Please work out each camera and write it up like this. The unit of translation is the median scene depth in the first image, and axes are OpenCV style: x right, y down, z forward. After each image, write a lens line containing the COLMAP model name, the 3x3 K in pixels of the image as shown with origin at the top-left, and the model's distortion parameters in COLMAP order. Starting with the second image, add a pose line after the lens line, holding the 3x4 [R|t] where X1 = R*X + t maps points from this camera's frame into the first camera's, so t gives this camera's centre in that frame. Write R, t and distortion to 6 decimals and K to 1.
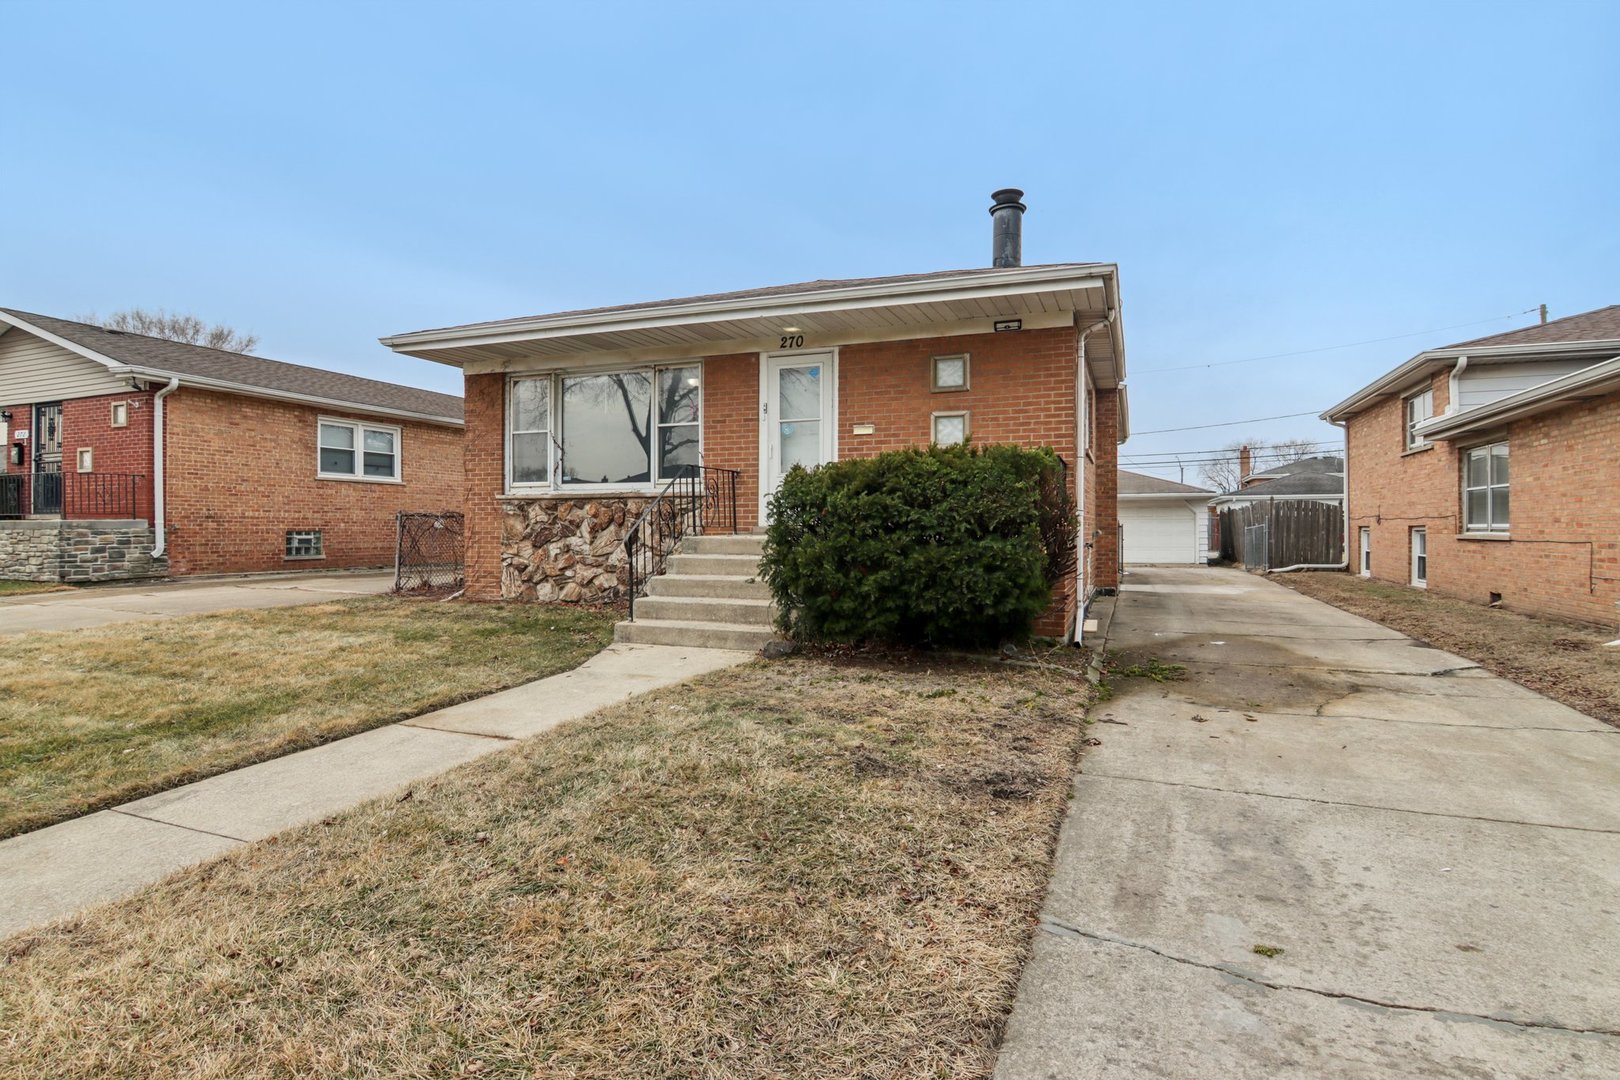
lens RADIAL K [[826.6, 0, 808.6], [0, 826.6, 534.0], [0, 0, 1]] dist [-0.002030, -0.013154]
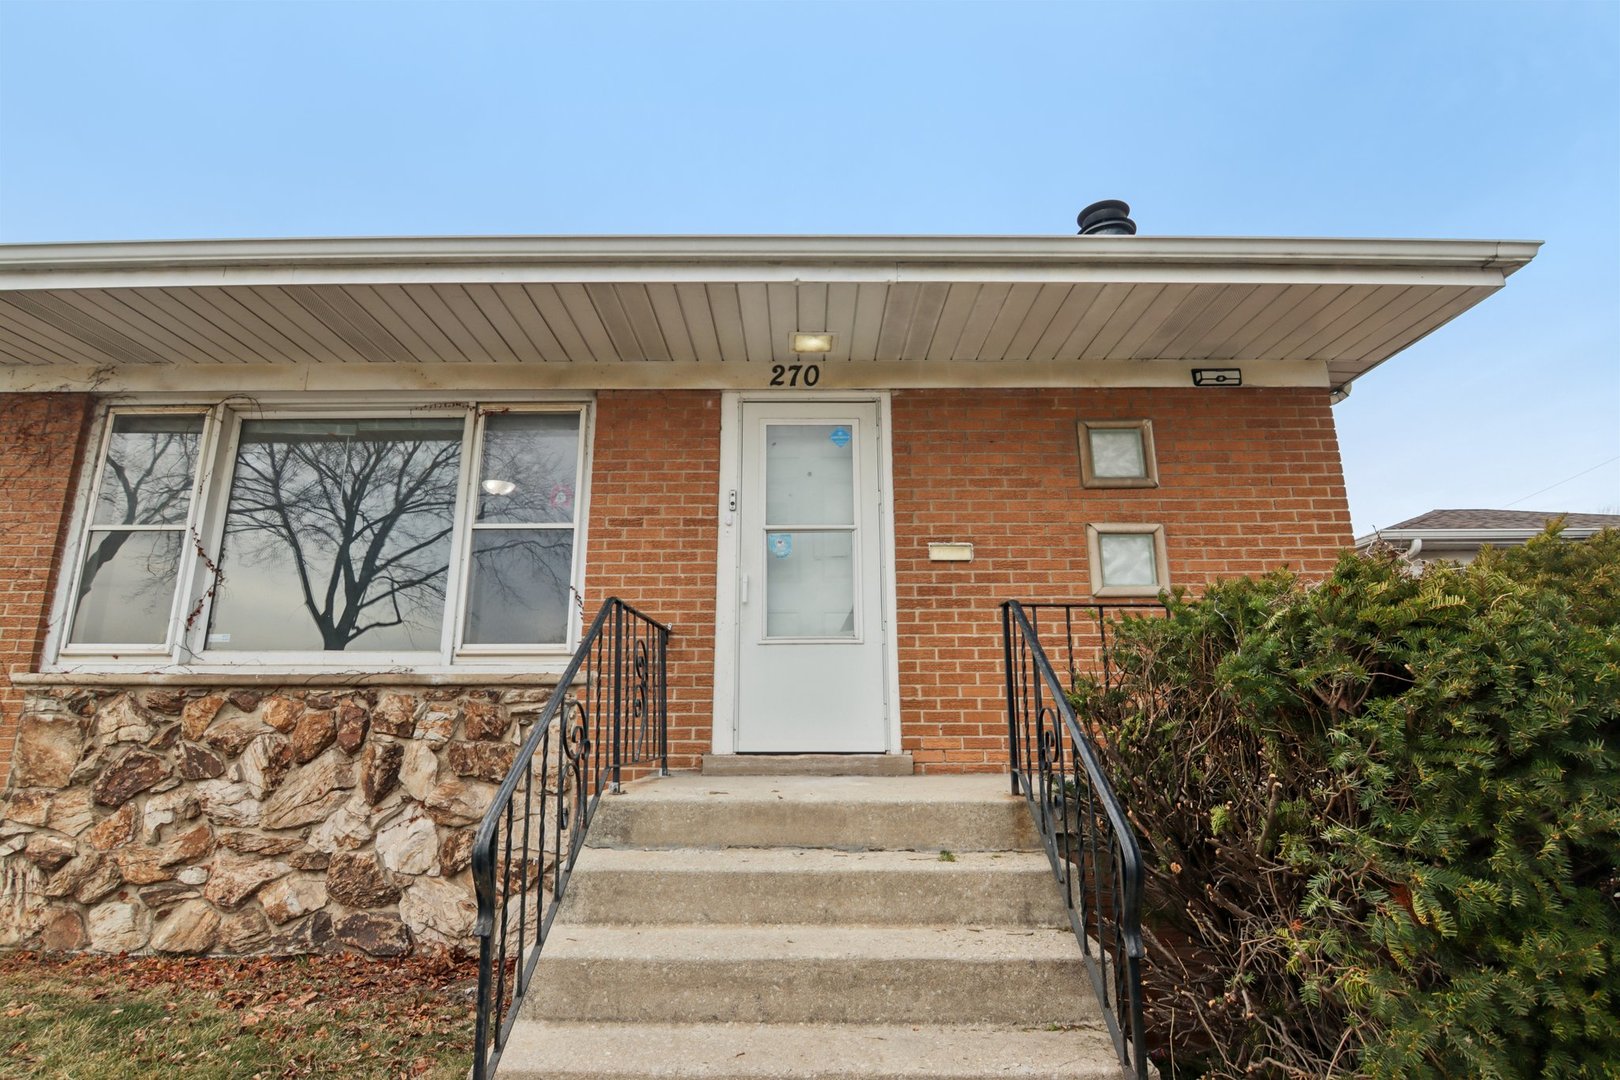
lens RADIAL K [[826.6, 0, 810.3], [0, 826.6, 534.0], [0, 0, 1]] dist [-0.002030, -0.013154]
pose [[0.938804, 0.077097, 0.335713, -0.160950], [0.003812, 0.972244, -0.233937, -0.019561], [-0.344431, 0.220901, 0.912453, 0.521034]]
